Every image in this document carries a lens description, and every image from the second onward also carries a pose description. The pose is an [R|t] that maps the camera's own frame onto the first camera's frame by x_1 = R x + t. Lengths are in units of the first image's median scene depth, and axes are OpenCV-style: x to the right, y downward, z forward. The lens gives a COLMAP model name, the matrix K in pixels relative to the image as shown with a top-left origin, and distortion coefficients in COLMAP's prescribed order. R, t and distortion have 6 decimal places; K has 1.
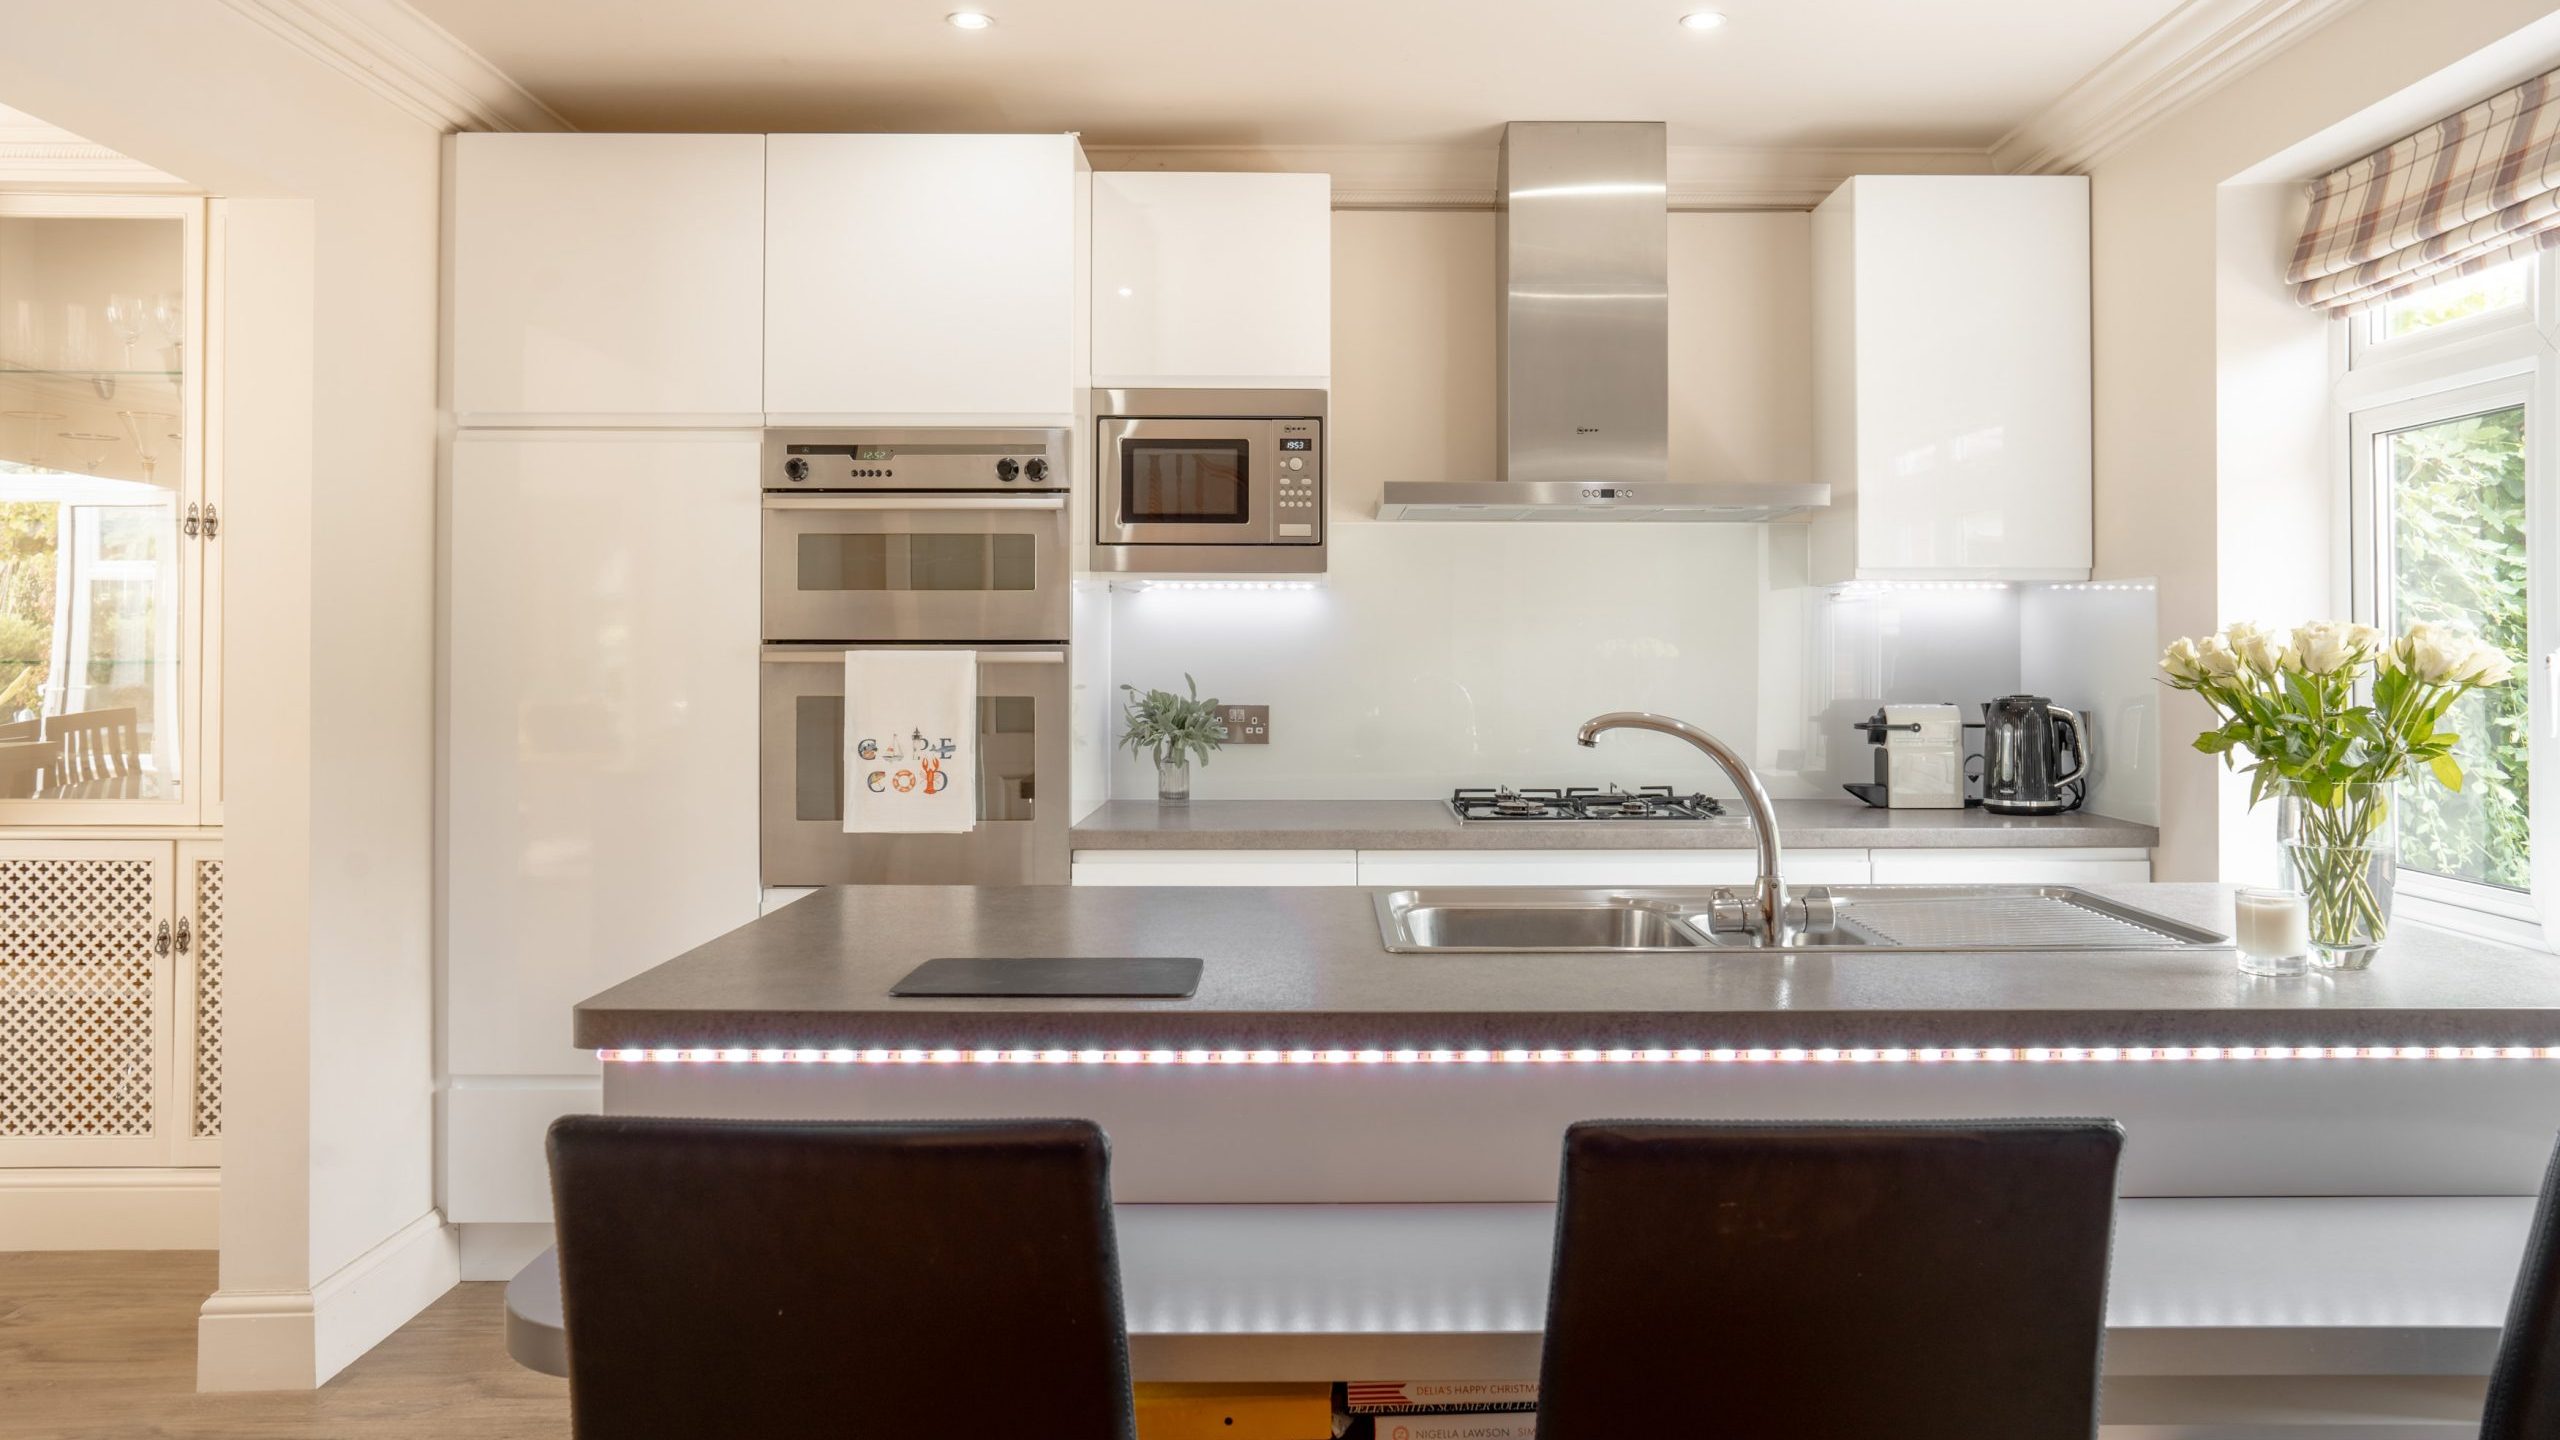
lens RADIAL K [[1760.0, 0, 1301.2], [0, 1760.0, 625.5], [0, 0, 1]] dist [-0.037610, 0.050225]
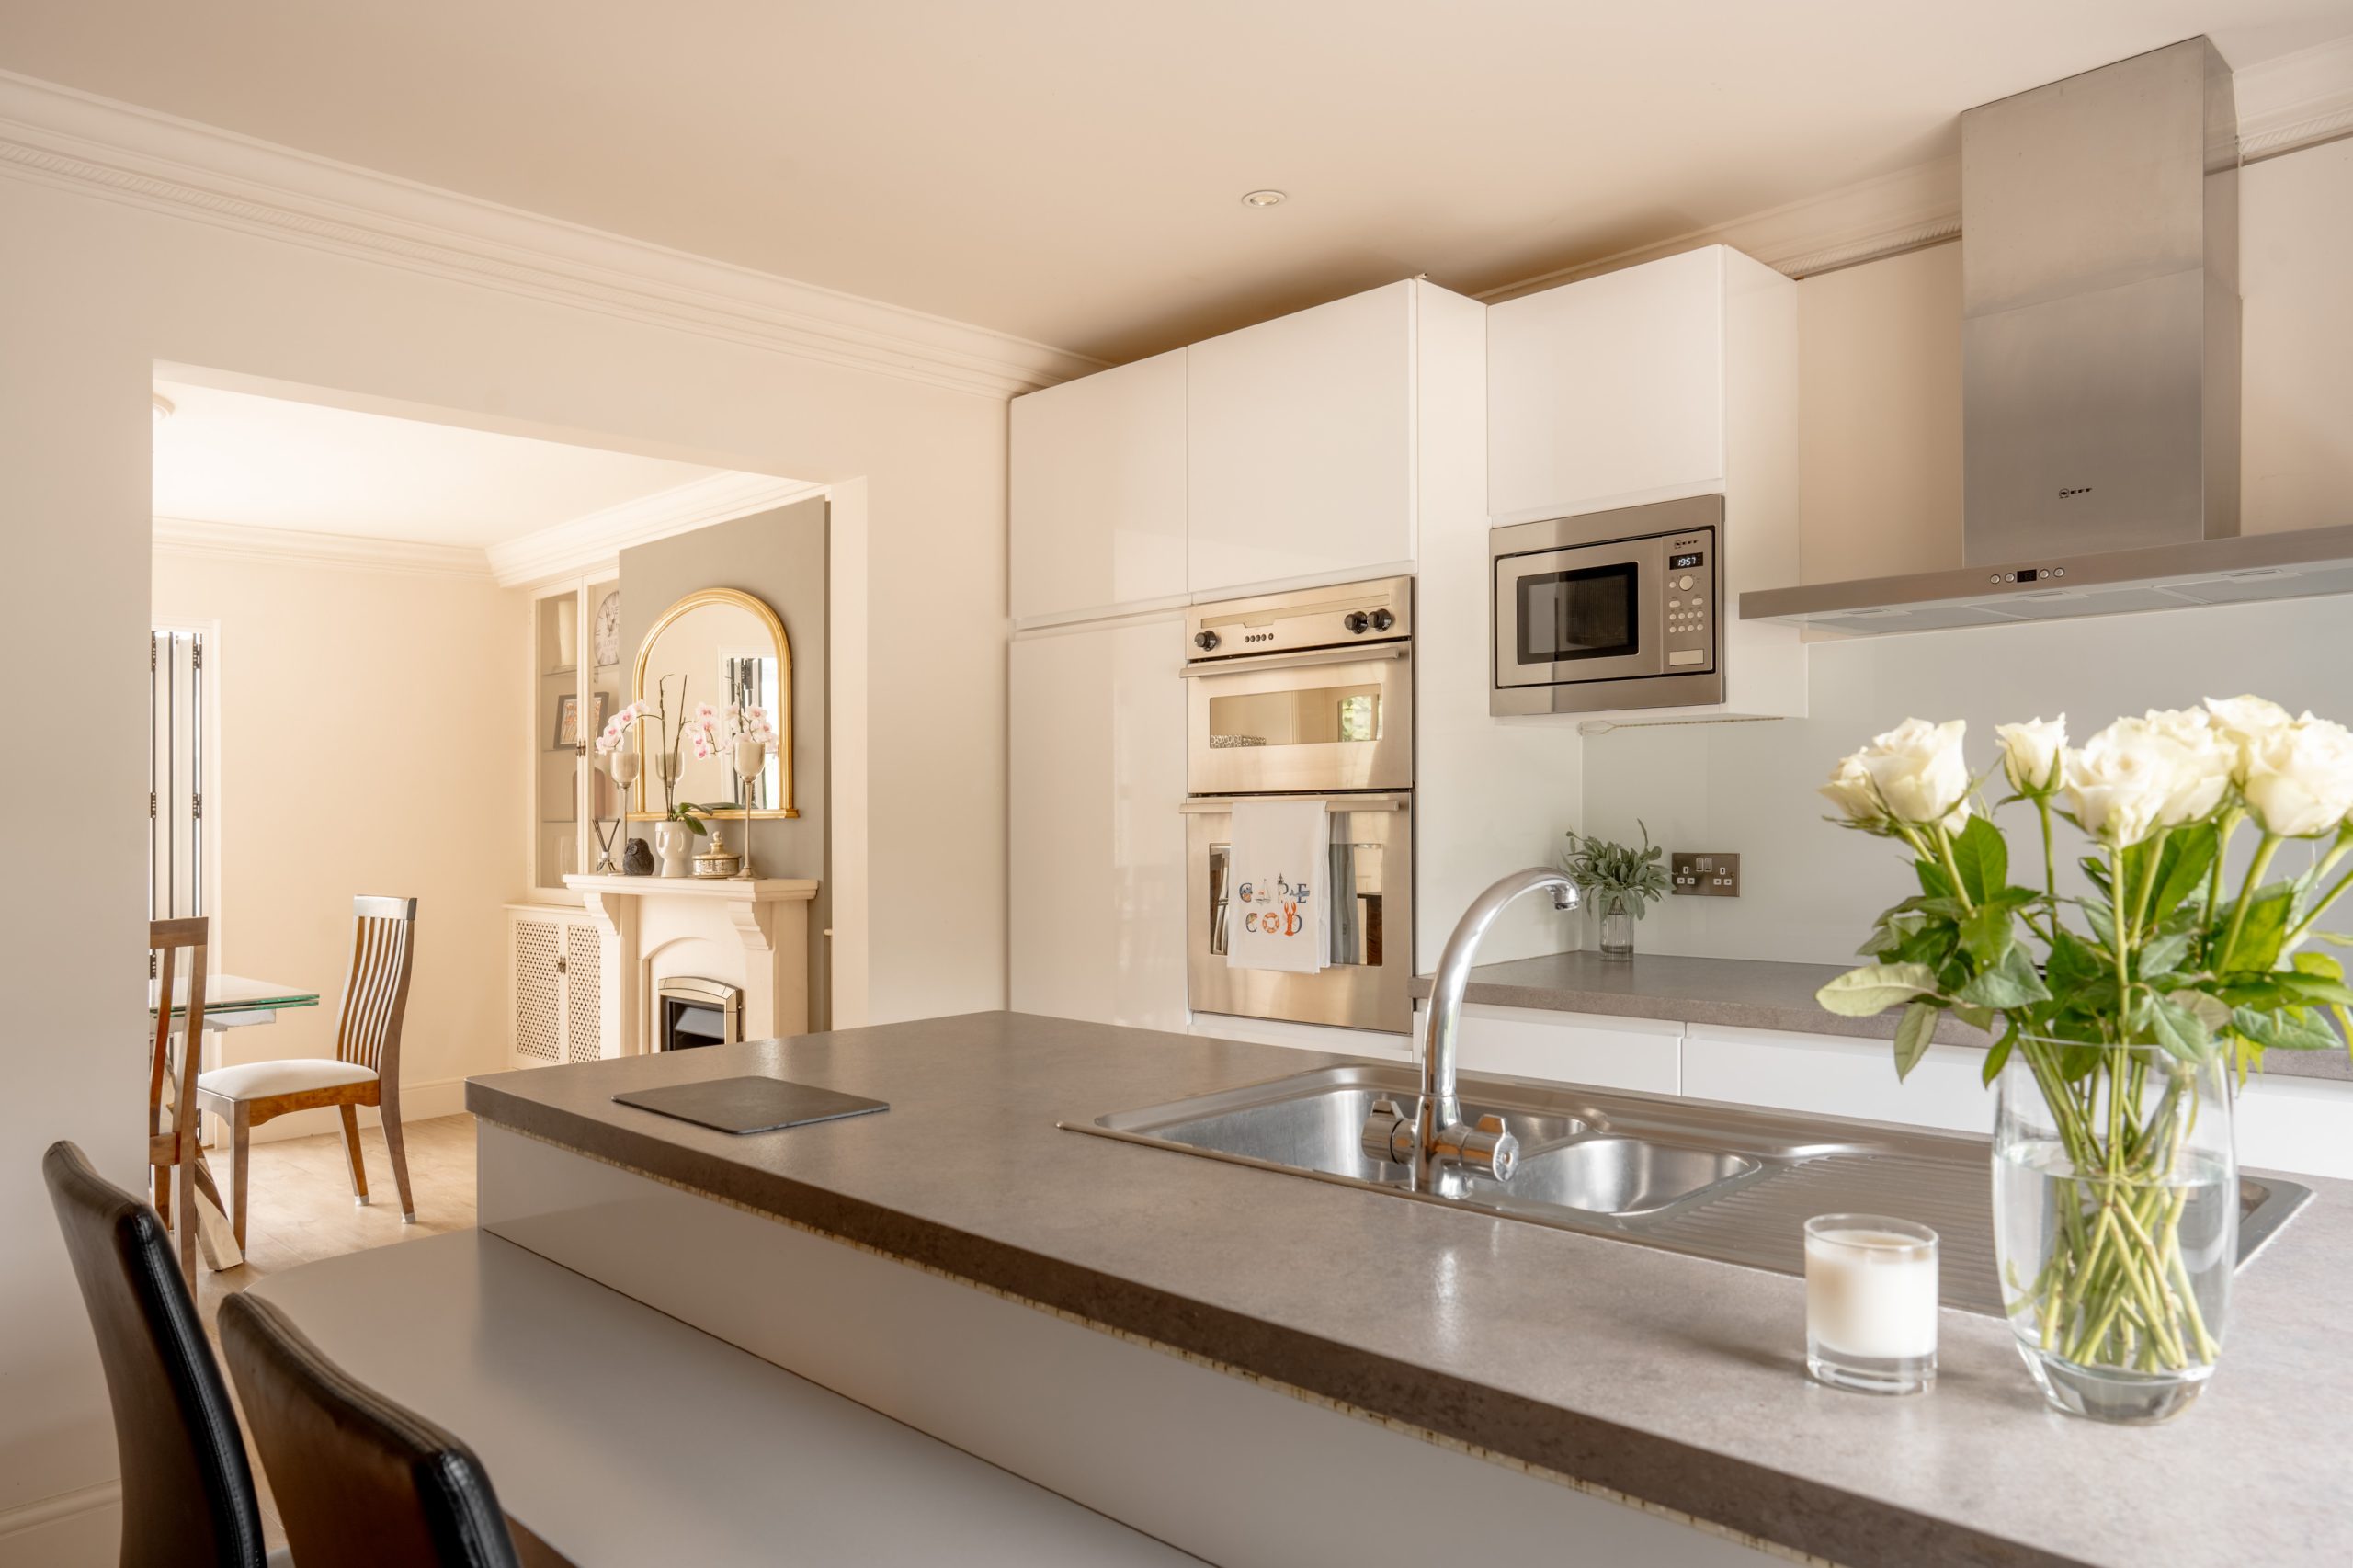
lens RADIAL K [[1573.0, 0, 1166.9], [0, 1573.0, 807.9], [0, 0, 1]] dist [-0.017924, 0.032728]
pose [[0.698692, -0.012036, -0.715321, 0.384860], [0.027910, 0.999556, 0.010442, 0.006119], [0.714878, -0.027260, 0.698718, 0.260829]]
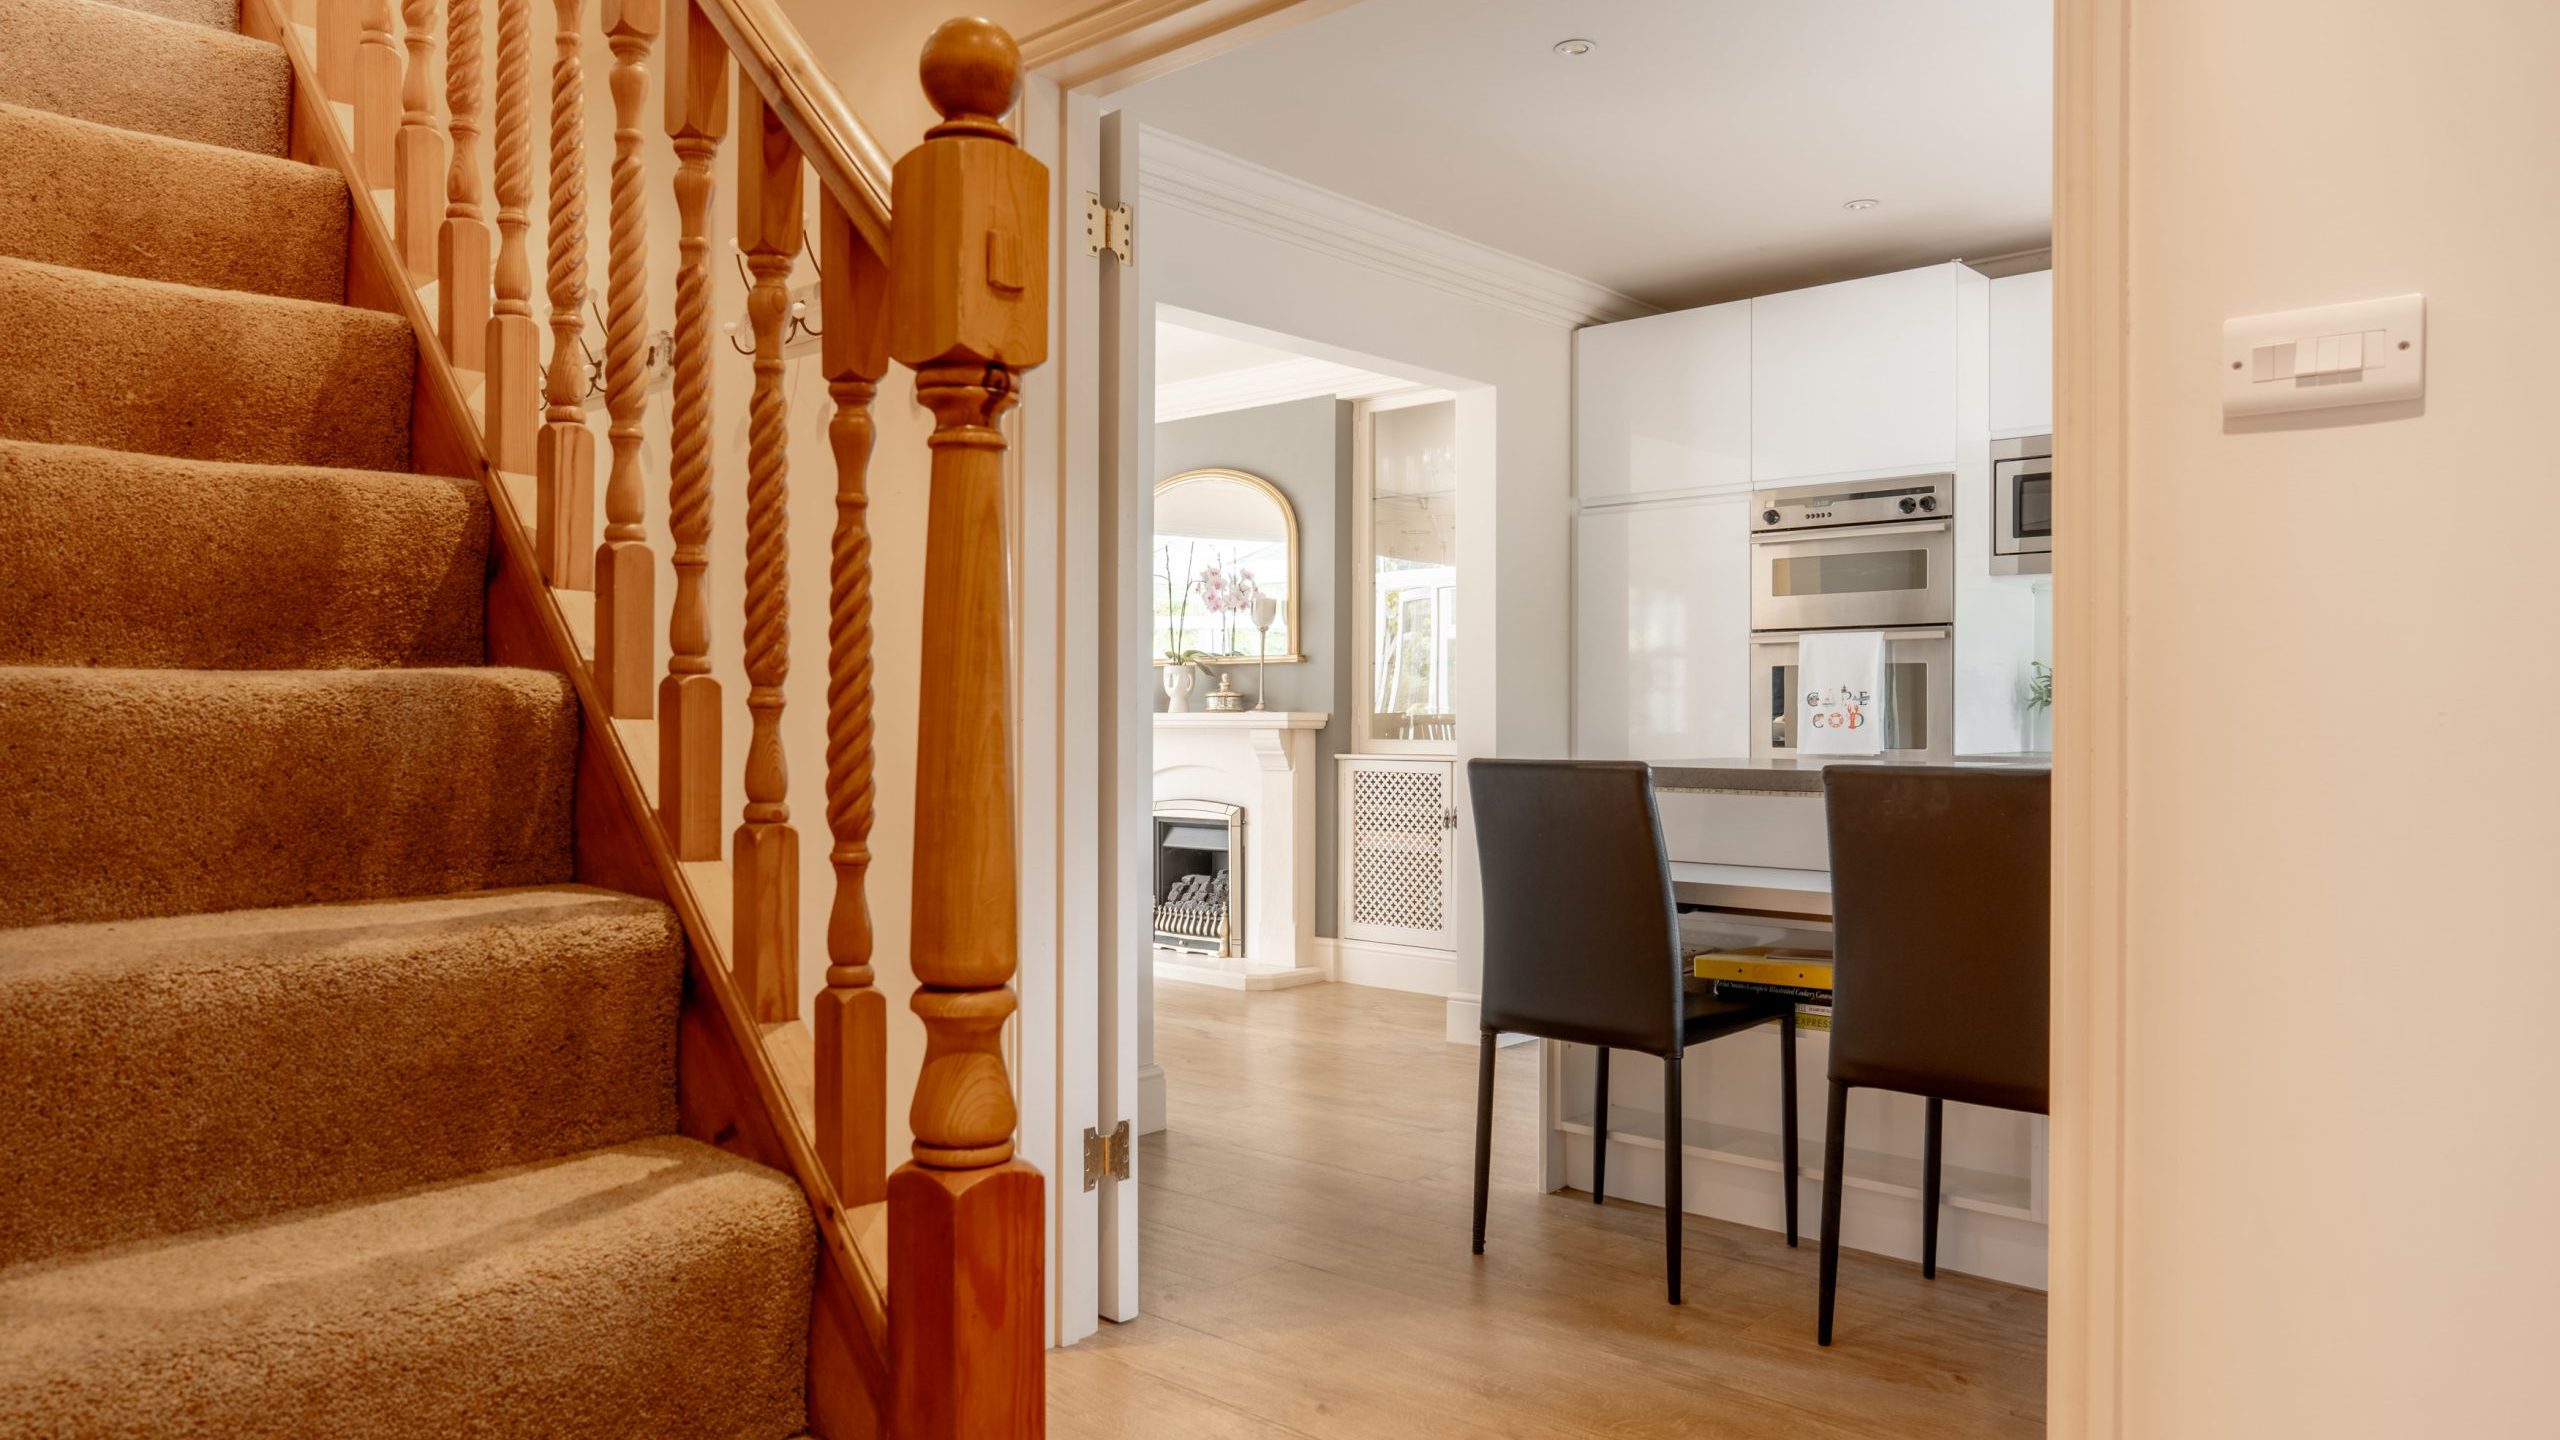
lens RADIAL K [[1734.1, 0, 1285.3], [0, 1734.1, 691.0], [0, 0, 1]] dist [-0.003794, -0.000502]
pose [[0.733335, -0.012540, -0.679752, 0.395664], [0.009872, 0.999921, -0.007796, 0.064866], [0.679796, -0.000994, 0.733401, -0.362033]]
